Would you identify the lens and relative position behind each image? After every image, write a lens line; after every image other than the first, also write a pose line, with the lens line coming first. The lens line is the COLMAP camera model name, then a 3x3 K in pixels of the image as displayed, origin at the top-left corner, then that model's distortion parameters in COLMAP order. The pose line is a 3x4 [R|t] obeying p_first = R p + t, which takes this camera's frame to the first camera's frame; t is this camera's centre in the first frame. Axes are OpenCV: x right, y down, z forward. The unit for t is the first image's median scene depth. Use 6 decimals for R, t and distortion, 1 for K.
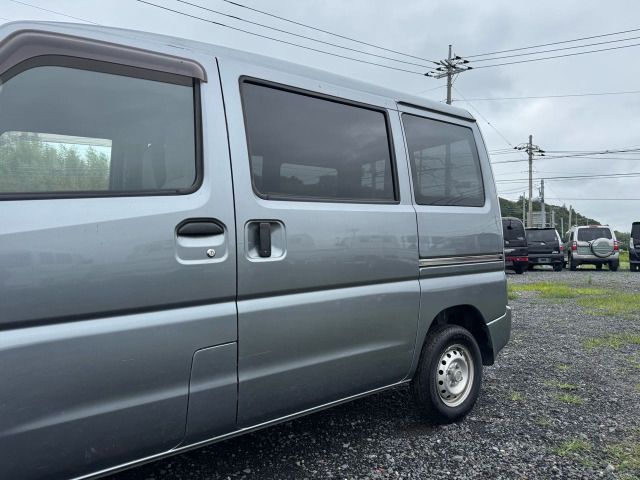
lens RADIAL K [[477.6, 0, 320.0], [0, 477.6, 240.0], [0, 0, 1]] dist [0.013548, -0.002787]
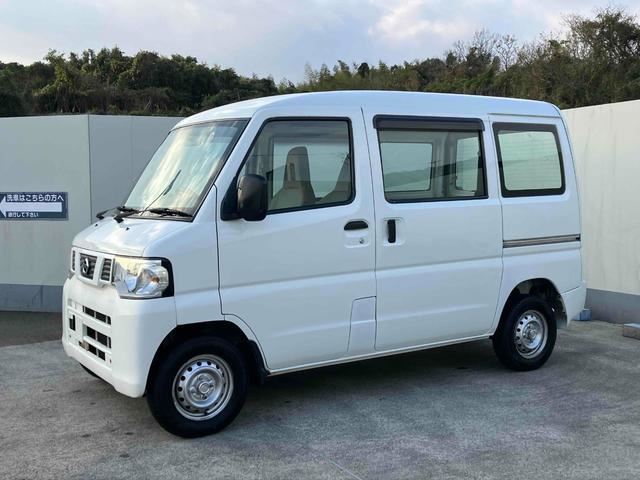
lens RADIAL K [[724.5, 0, 321.9], [0, 724.5, 232.2], [0, 0, 1]] dist [0.048256, -0.005529]
pose [[0.995105, 0.024968, -0.095612, -0.112526], [-0.016974, 0.996362, 0.083518, -0.173714], [0.097349, -0.081486, 0.991909, -1.214324]]
